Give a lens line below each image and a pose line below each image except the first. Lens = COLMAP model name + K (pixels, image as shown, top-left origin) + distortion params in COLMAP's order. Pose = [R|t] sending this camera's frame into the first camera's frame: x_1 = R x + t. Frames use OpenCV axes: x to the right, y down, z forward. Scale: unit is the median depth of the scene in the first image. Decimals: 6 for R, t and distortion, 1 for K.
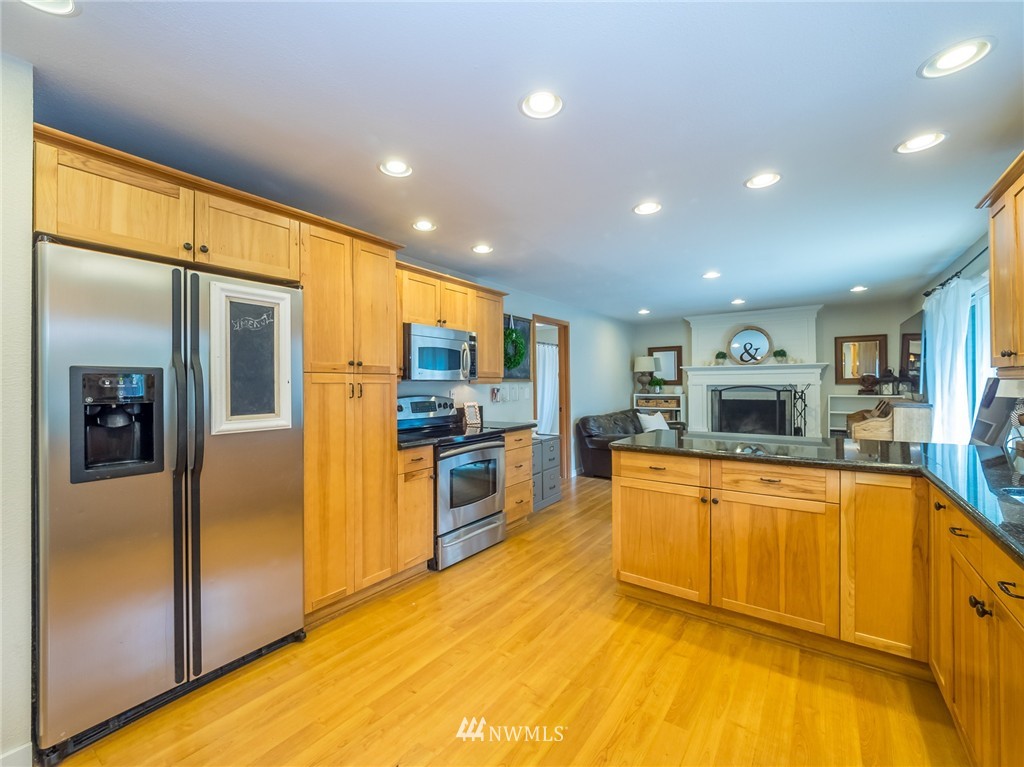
lens RADIAL K [[431.0, 0, 506.3], [0, 431.0, 391.1], [0, 0, 1]] dist [-0.007155, 0.000119]
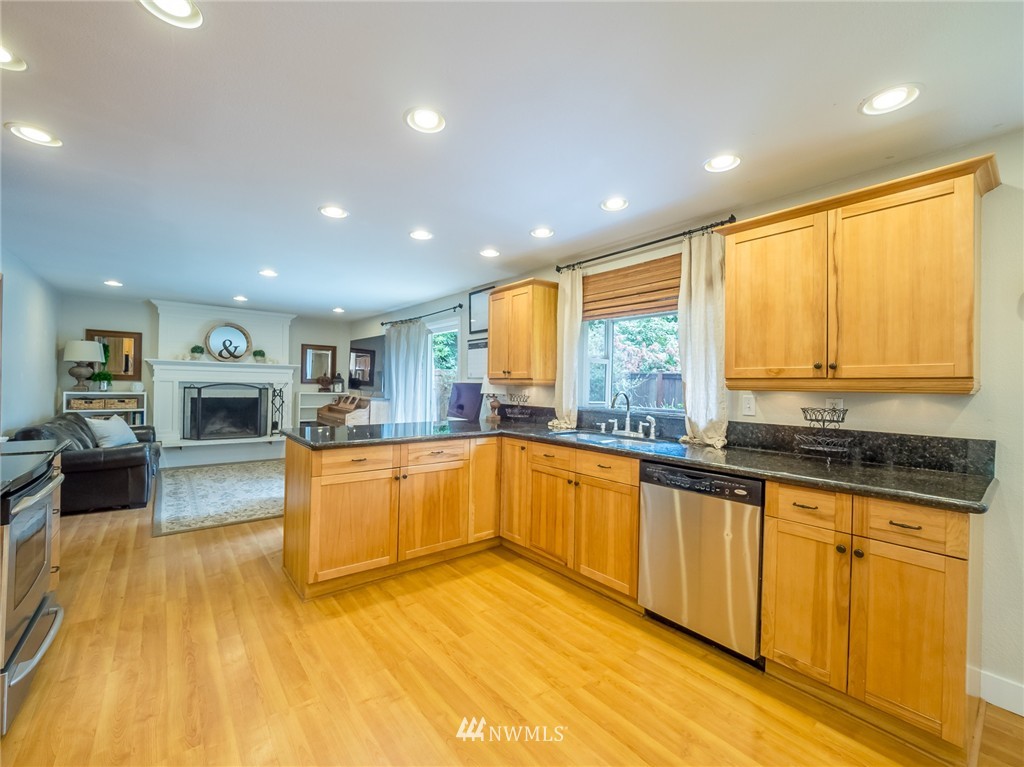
lens RADIAL K [[431.0, 0, 507.6], [0, 431.0, 388.2], [0, 0, 1]] dist [-0.007155, 0.000119]
pose [[0.262002, 0.006333, 0.965047, -0.462145], [-0.005125, 0.999973, -0.005171, 0.001436], [-0.965054, -0.003591, 0.262028, 0.267490]]
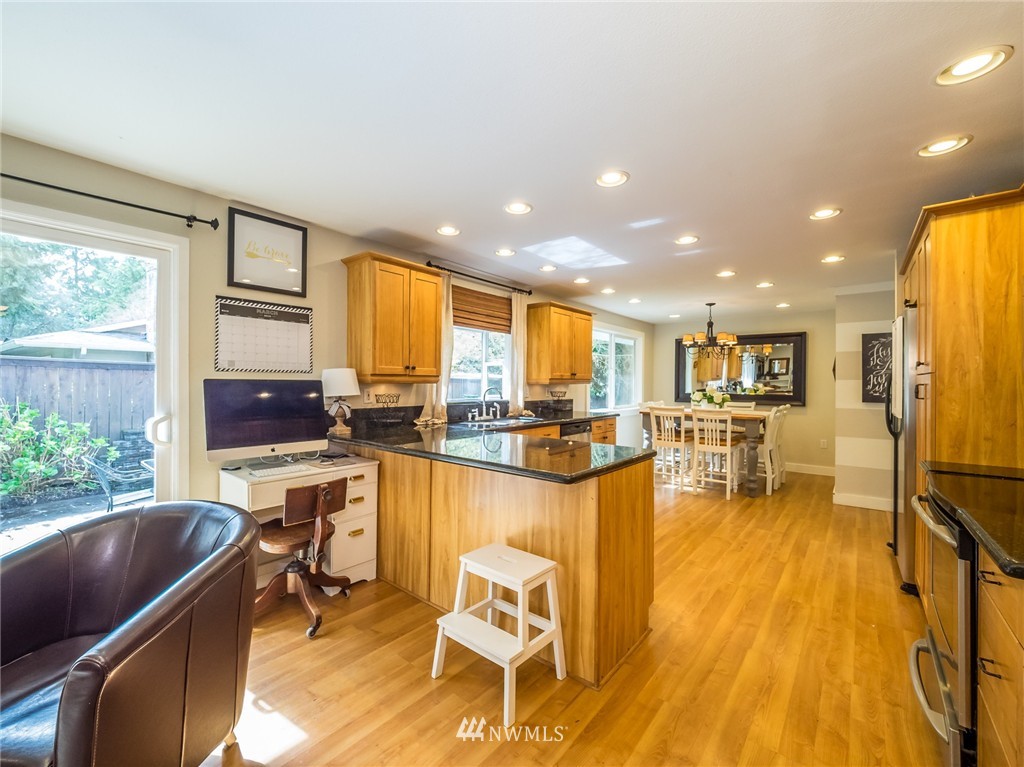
lens RADIAL K [[431.0, 0, 505.9], [0, 431.0, 379.9], [0, 0, 1]] dist [-0.007155, 0.000119]
pose [[-0.998220, -0.002085, 0.059604, 0.413517], [-0.001610, 0.999967, 0.008022, -0.028747], [-0.059618, 0.007912, -0.998190, 1.573398]]
